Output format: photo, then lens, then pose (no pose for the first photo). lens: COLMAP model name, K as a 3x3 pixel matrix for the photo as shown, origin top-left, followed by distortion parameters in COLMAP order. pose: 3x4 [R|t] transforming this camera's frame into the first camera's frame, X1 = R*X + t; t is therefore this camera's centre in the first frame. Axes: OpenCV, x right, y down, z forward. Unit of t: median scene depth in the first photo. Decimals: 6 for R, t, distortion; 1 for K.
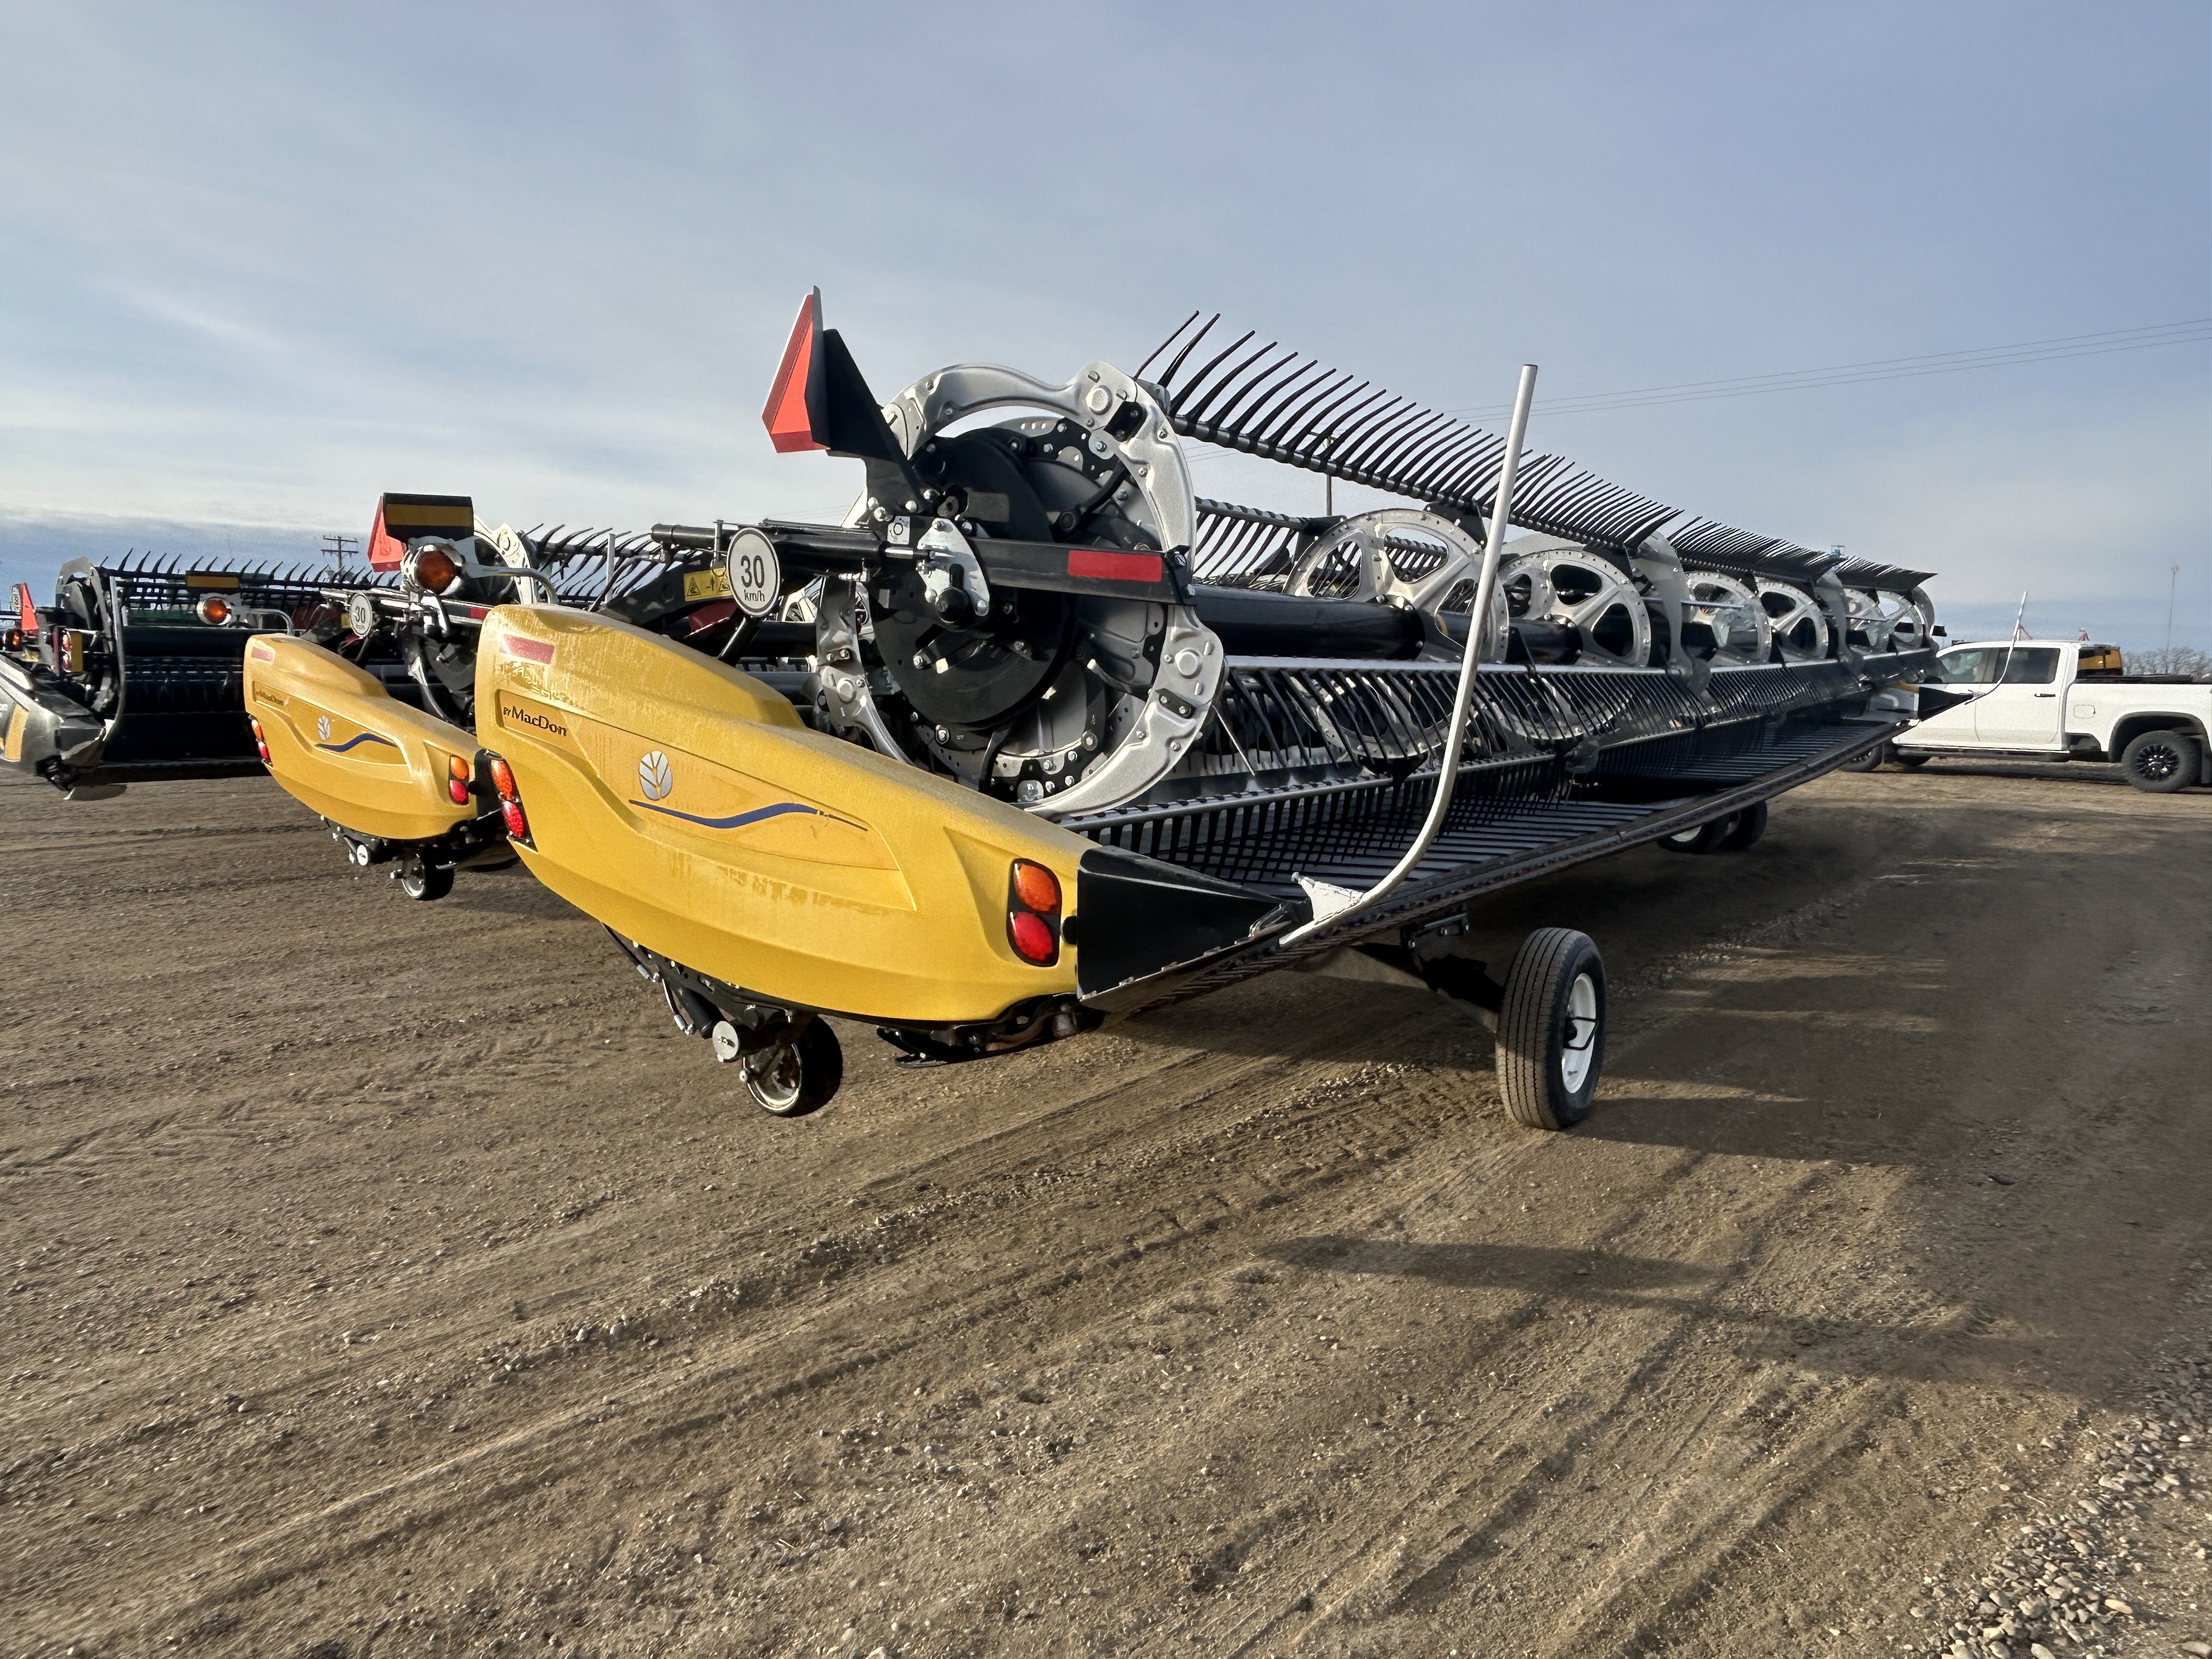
lens RADIAL K [[1483.1, 0, 1106.4], [0, 1483.1, 803.6], [0, 0, 1]] dist [0.003866, -0.001438]
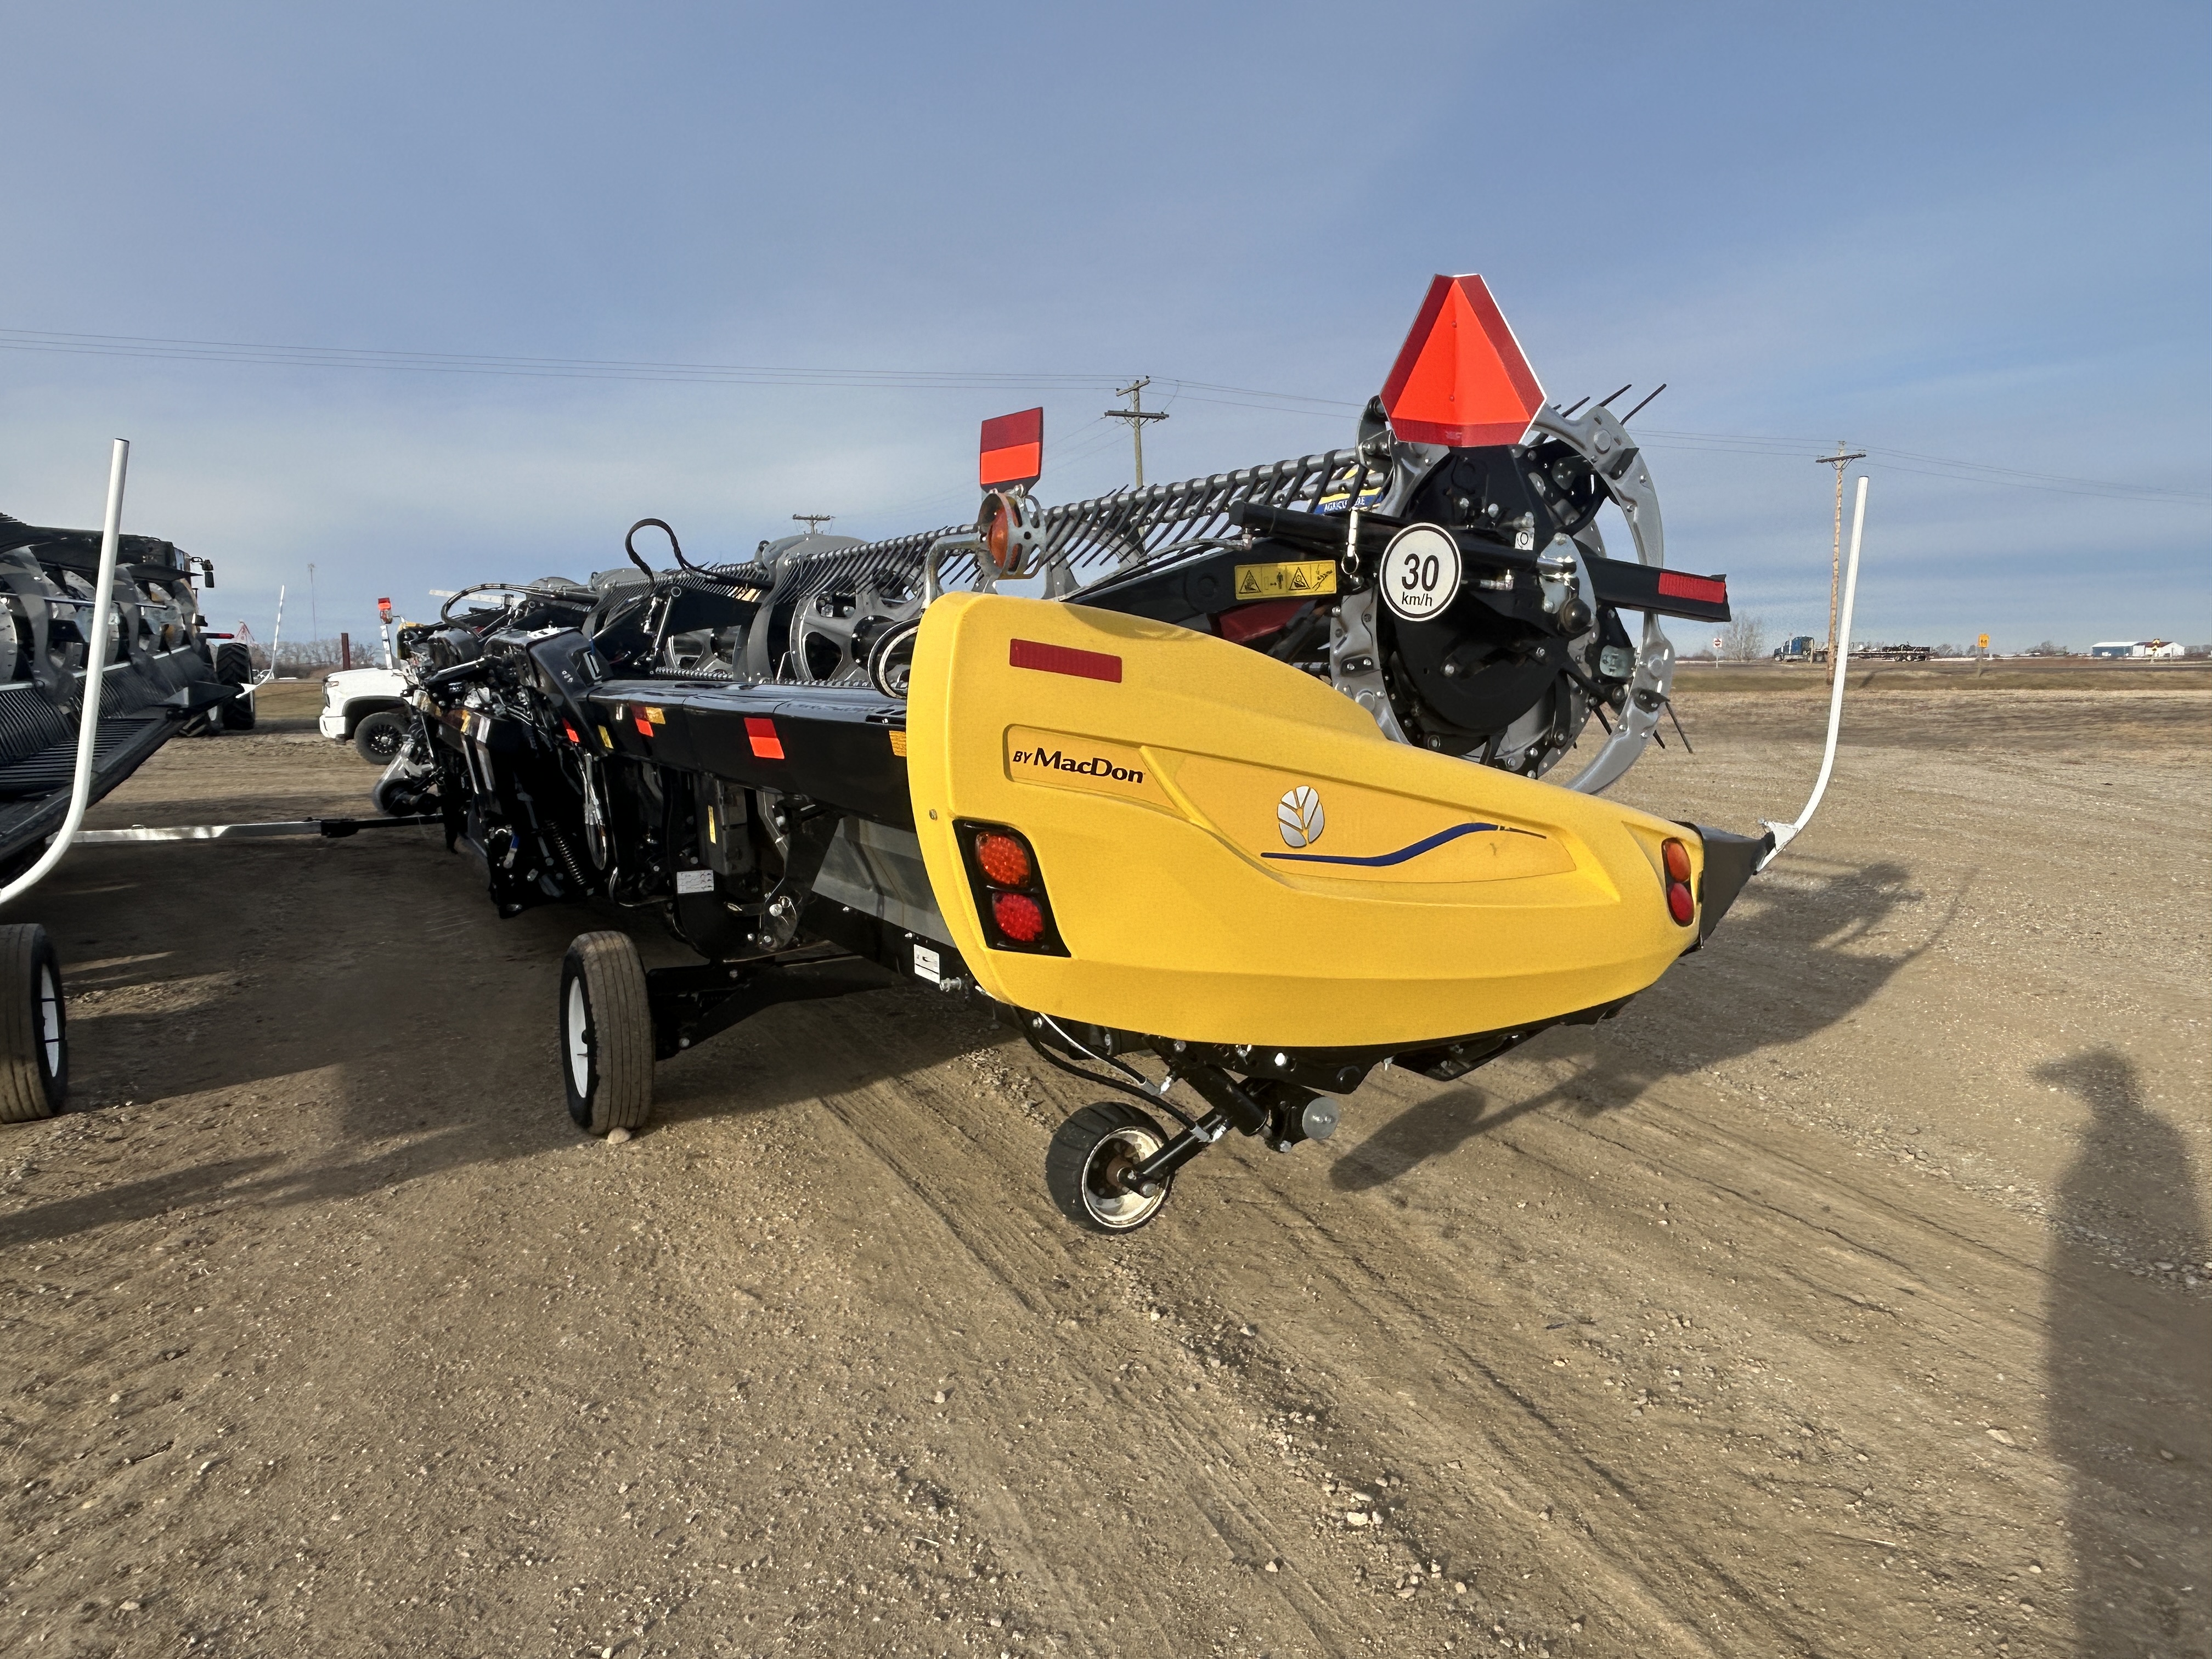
lens RADIAL K [[1463.2, 0, 1124.9], [0, 1463.2, 820.2], [0, 0, 1]] dist [0.002882, -0.003098]
pose [[0.438068, -0.110442, 0.892132, -1.050531], [0.093151, 0.992659, 0.077147, -0.086989], [-0.894103, 0.049308, 0.445140, 0.725877]]
